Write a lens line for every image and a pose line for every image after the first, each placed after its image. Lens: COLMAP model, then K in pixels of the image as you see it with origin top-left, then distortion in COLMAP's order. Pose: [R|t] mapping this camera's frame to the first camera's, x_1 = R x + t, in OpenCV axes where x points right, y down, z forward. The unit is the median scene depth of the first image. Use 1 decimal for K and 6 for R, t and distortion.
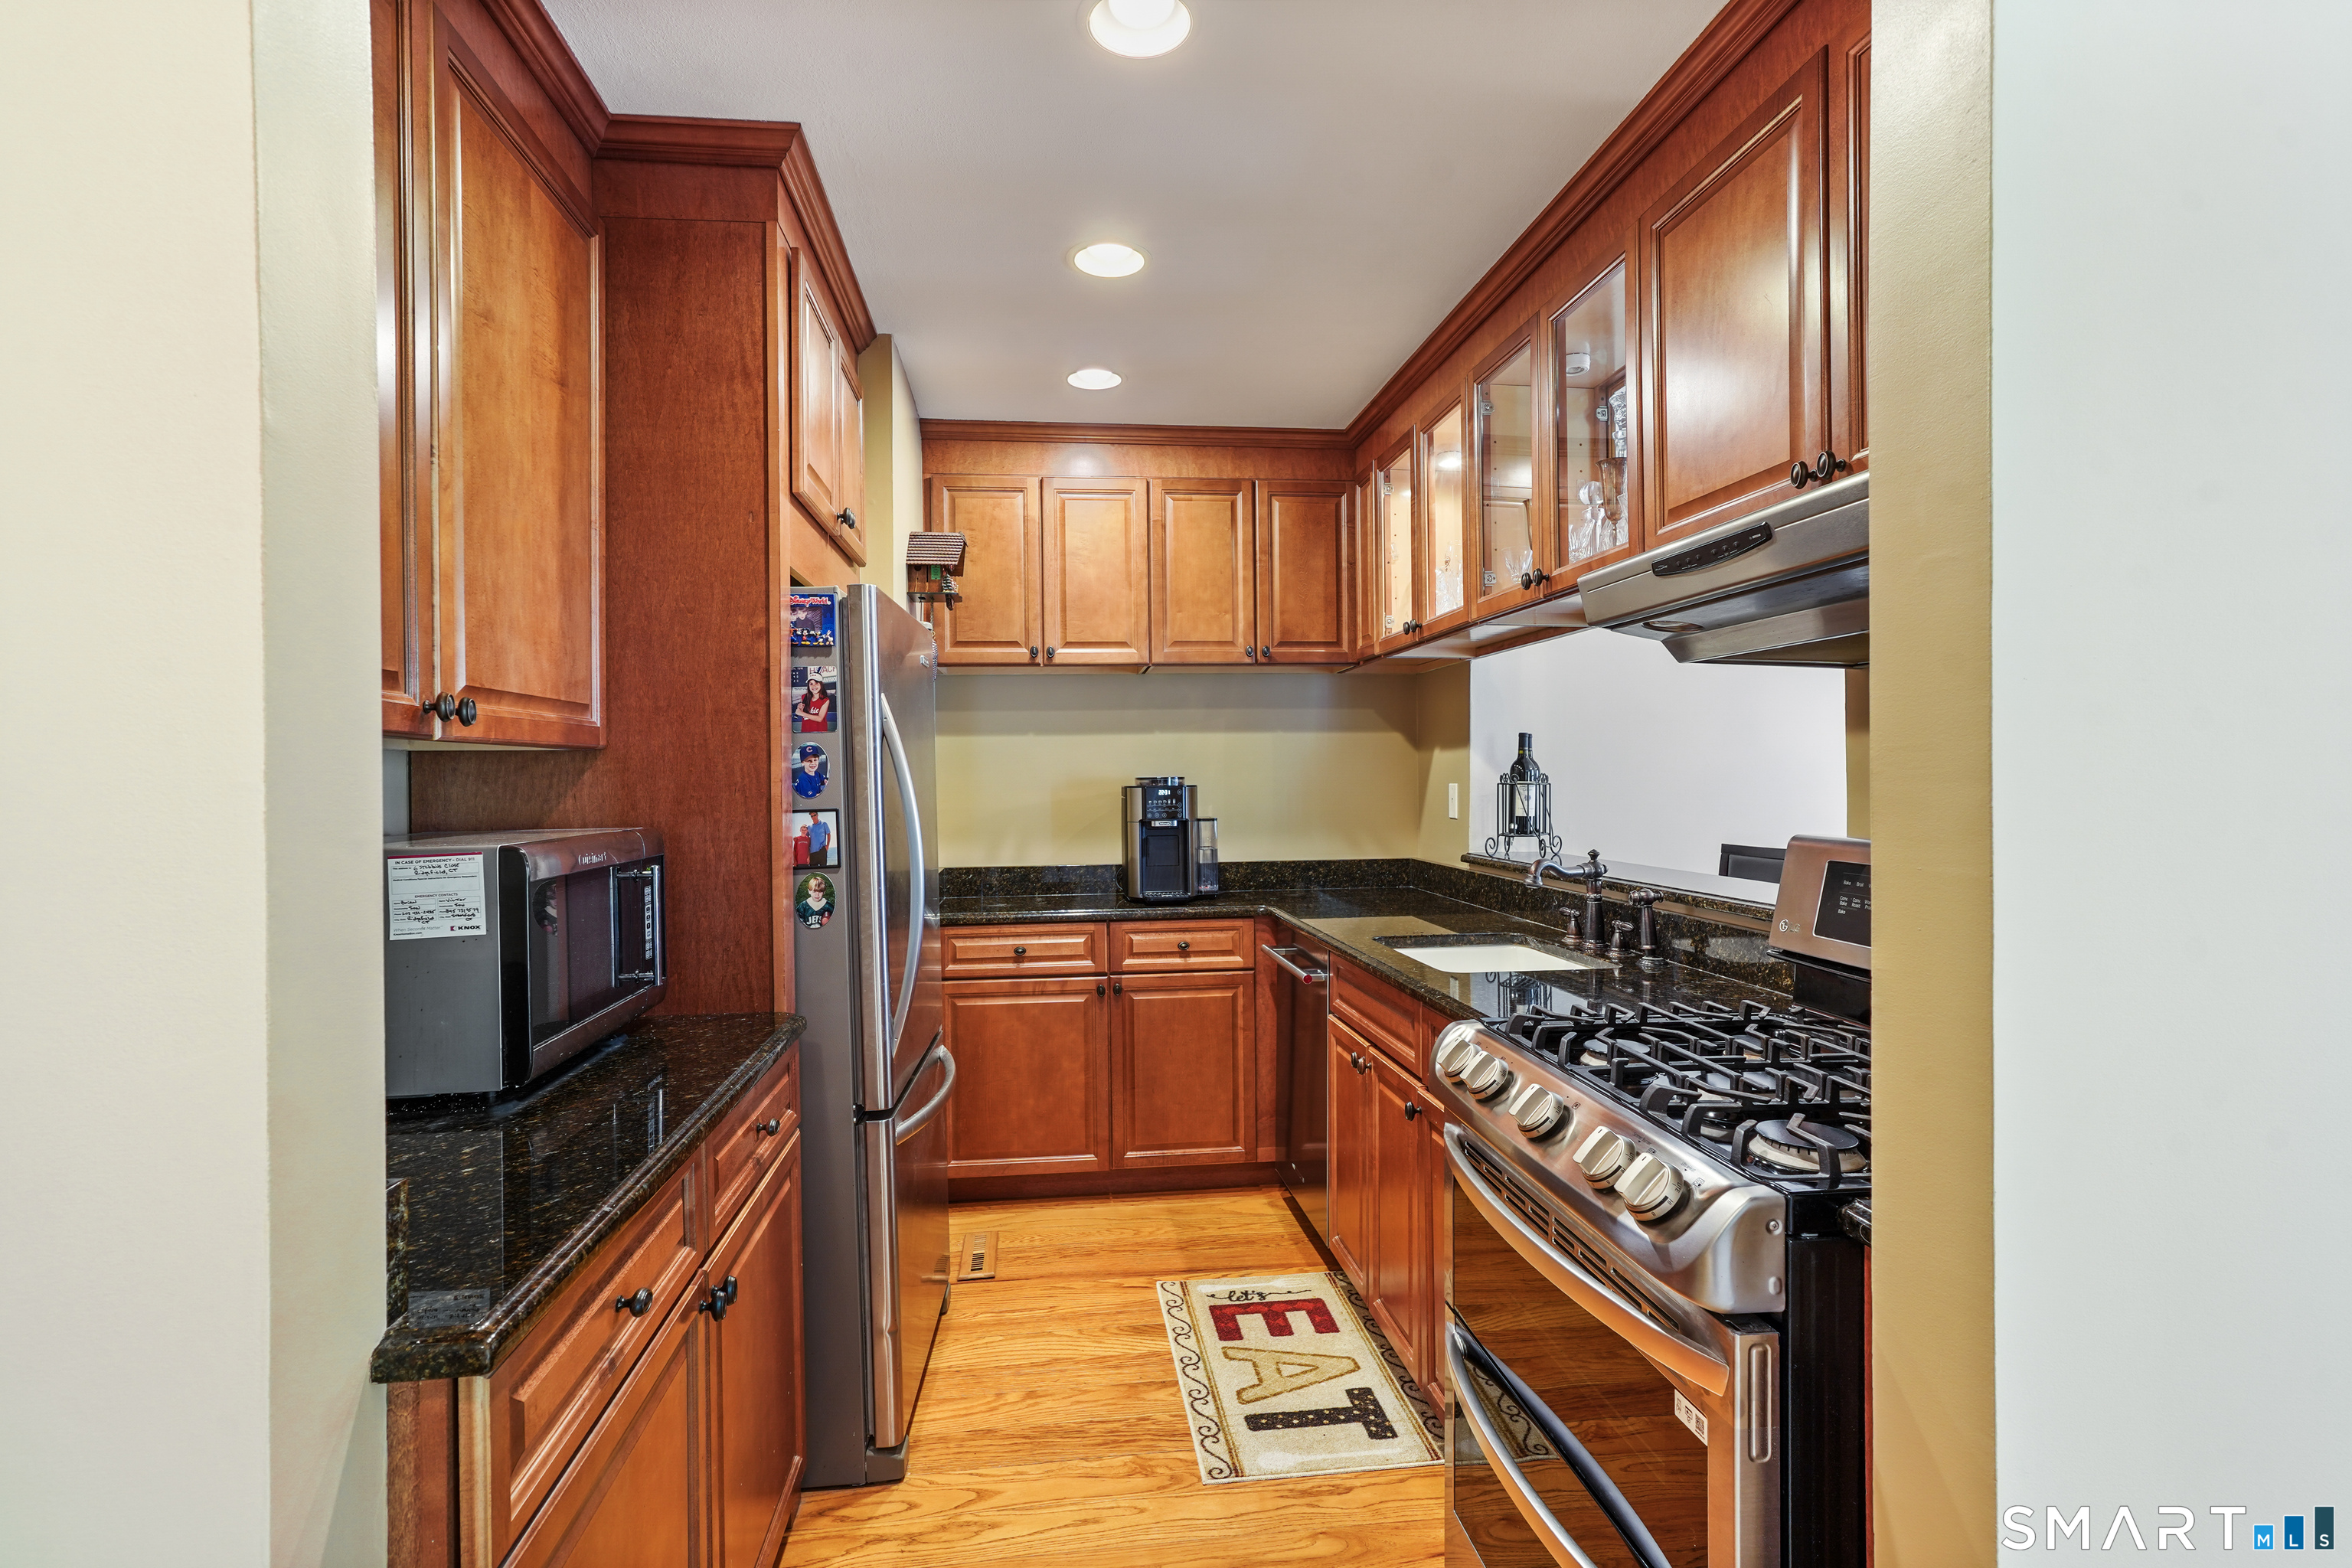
lens RADIAL K [[1159.6, 0, 1175.7], [0, 1159.6, 800.4], [0, 0, 1]] dist [-0.001890, 0.048492]
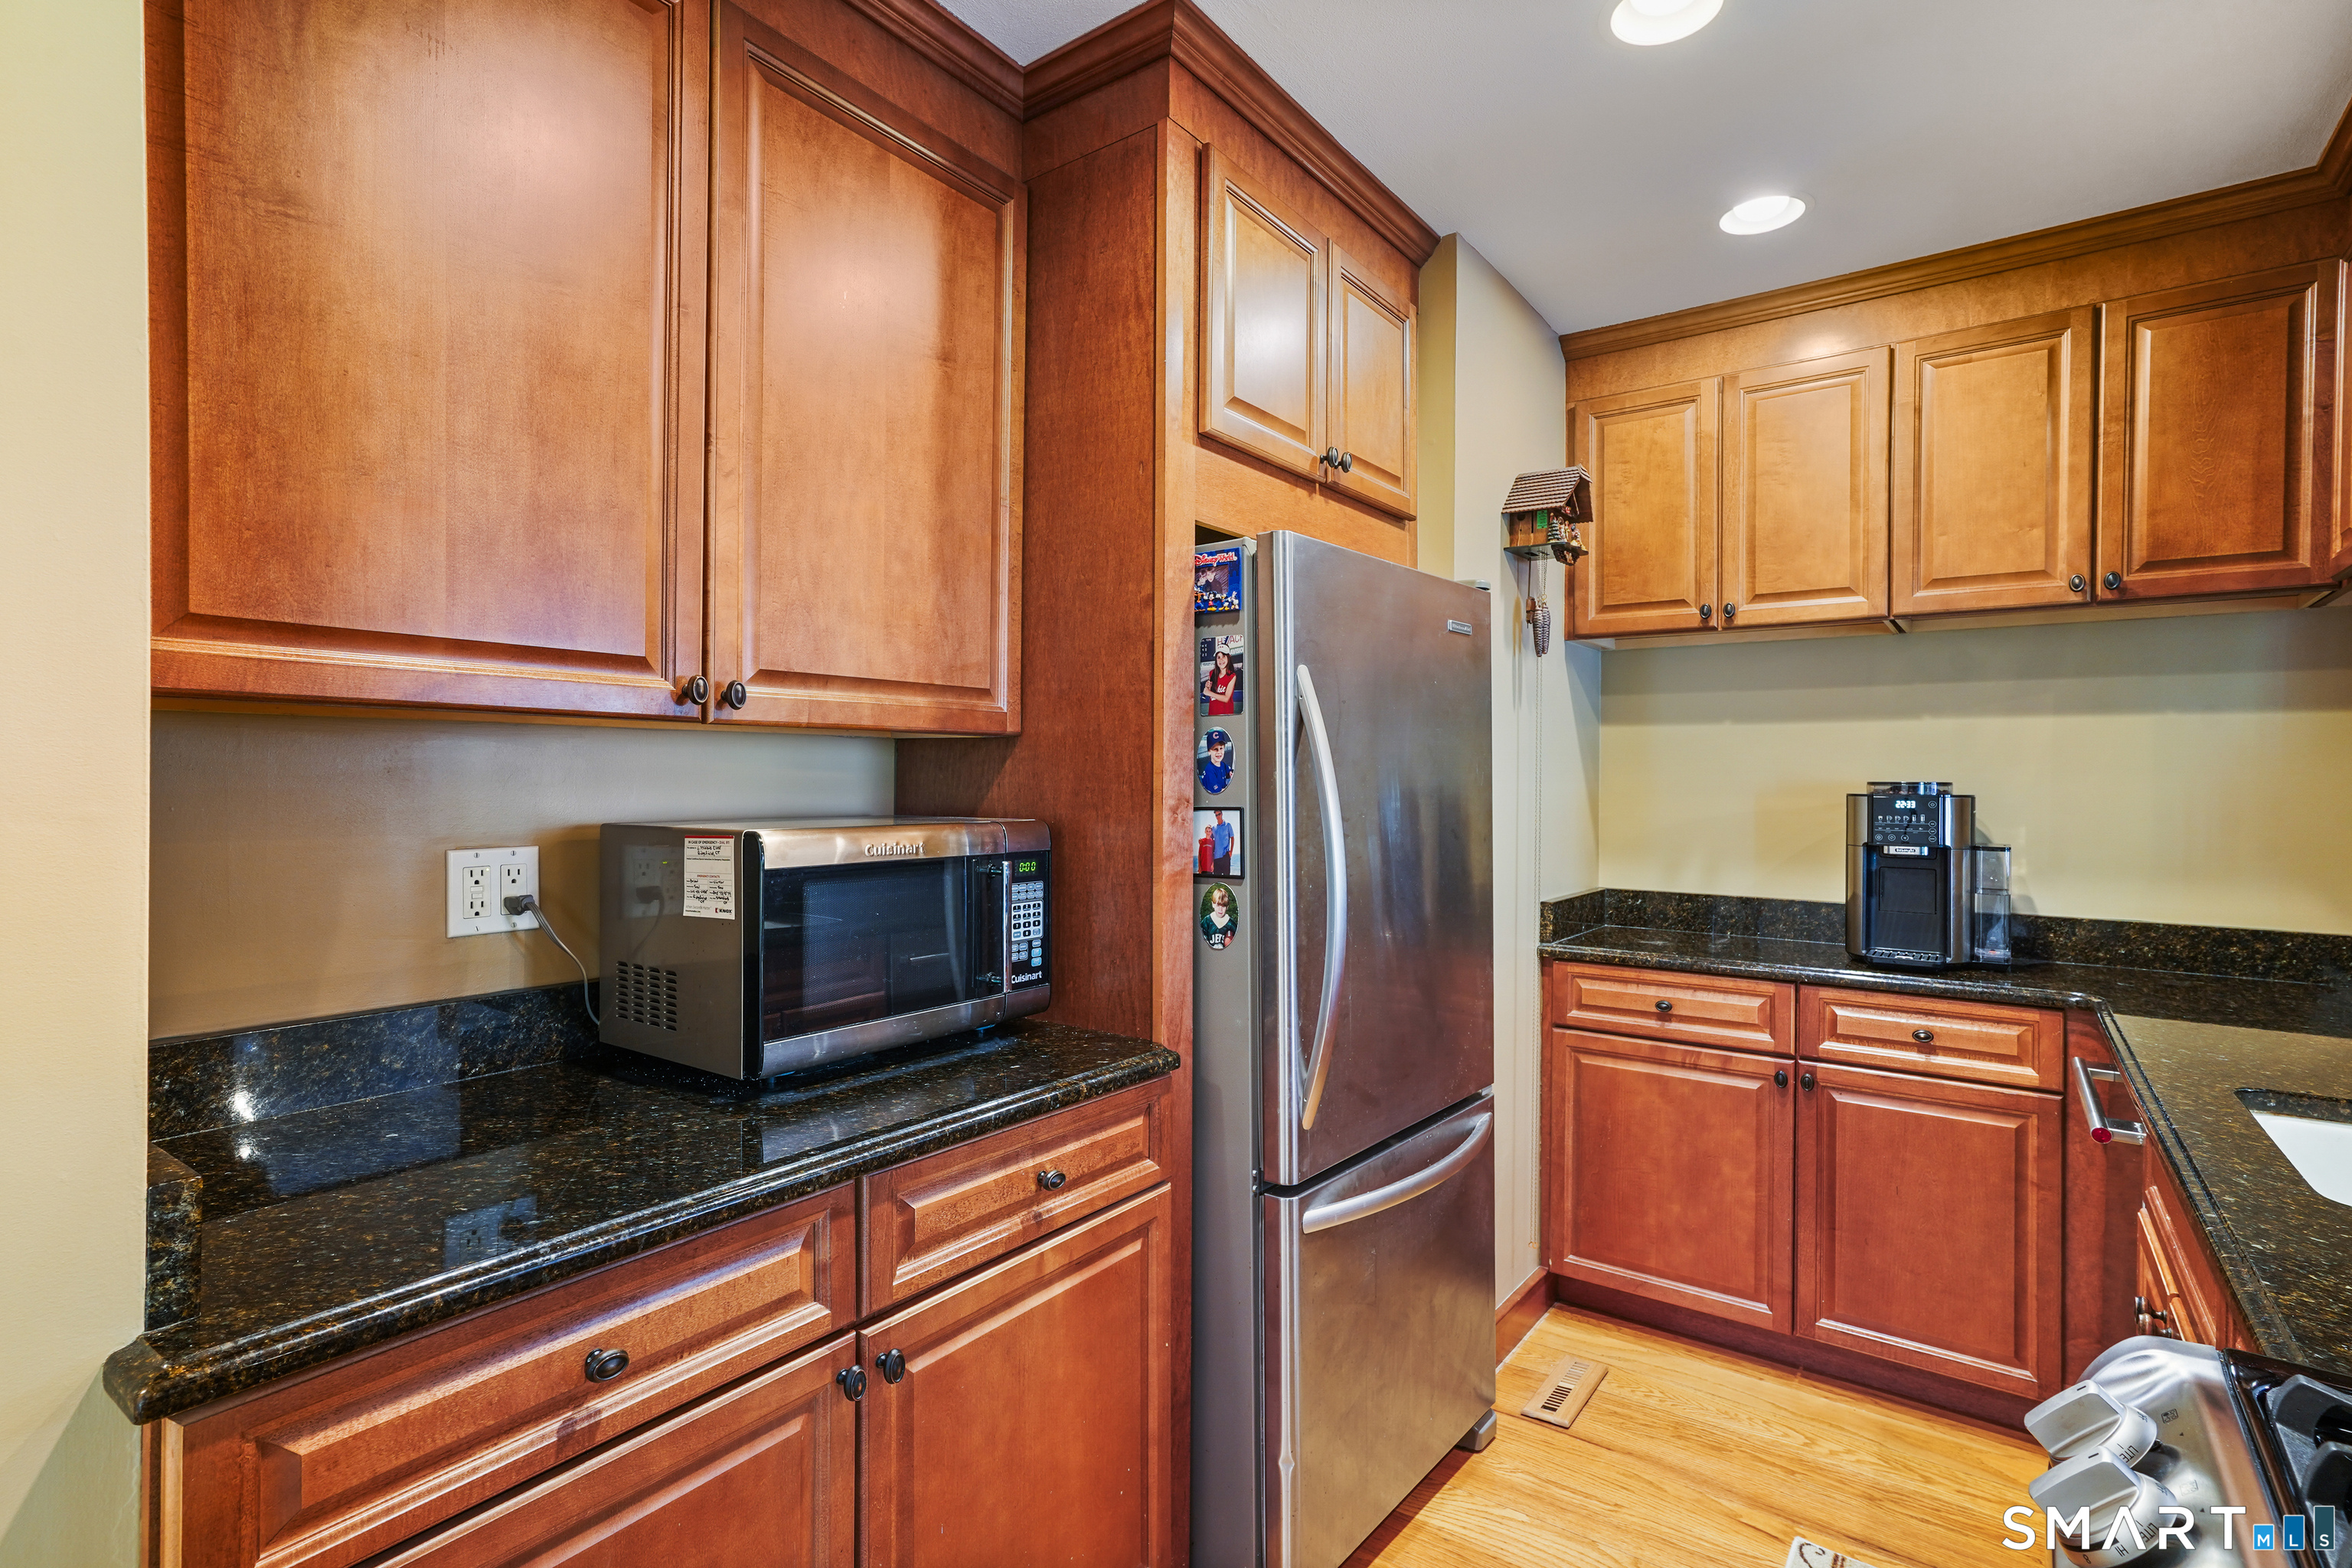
lens RADIAL K [[1158.2, 0, 1177.3], [0, 1158.2, 788.5], [0, 0, 1]] dist [-0.010079, 0.022032]
pose [[0.730995, 0.025580, -0.681903, 0.143926], [-0.032454, 0.999470, 0.002703, -0.004274], [0.681611, 0.020155, 0.731437, 0.223209]]
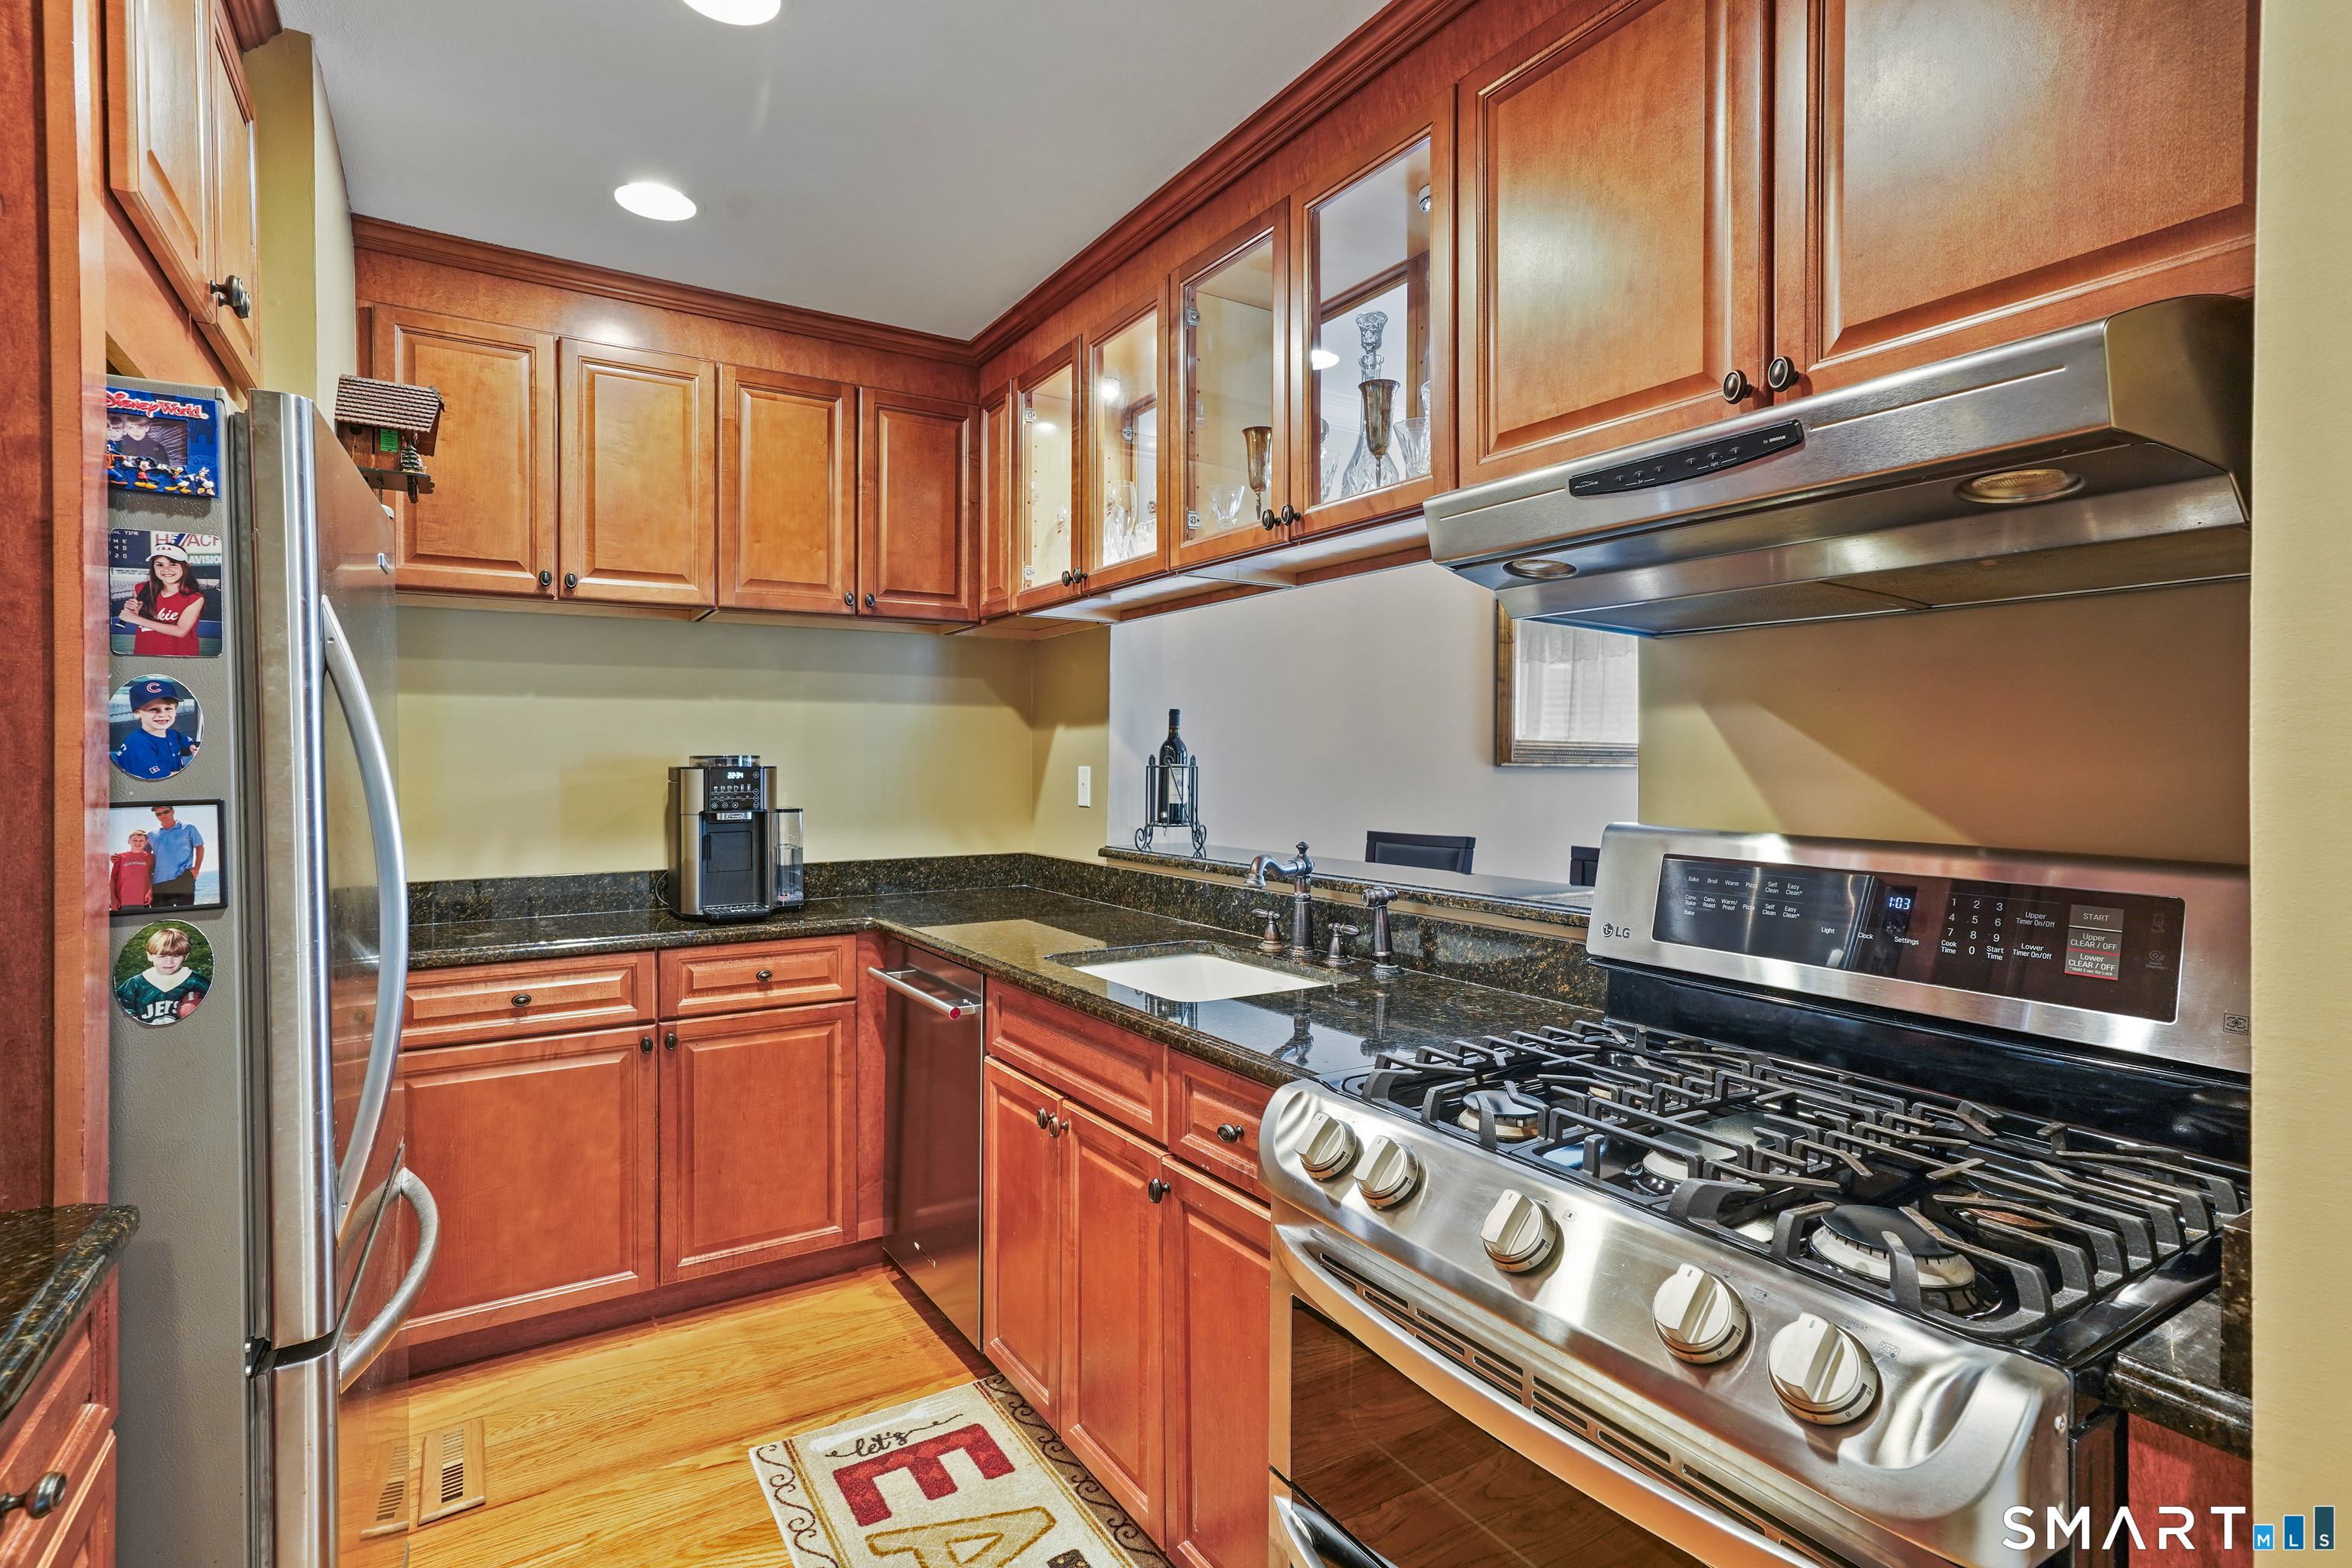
lens RADIAL K [[1153.8, 0, 1173.9], [0, 1153.8, 769.6], [0, 0, 1]] dist [-0.011777, 0.027766]
pose [[0.905951, 0.006300, 0.423335, -0.071787], [0.000075, 0.999887, -0.015040, 0.000842], [-0.423382, 0.013658, 0.905848, 0.195550]]
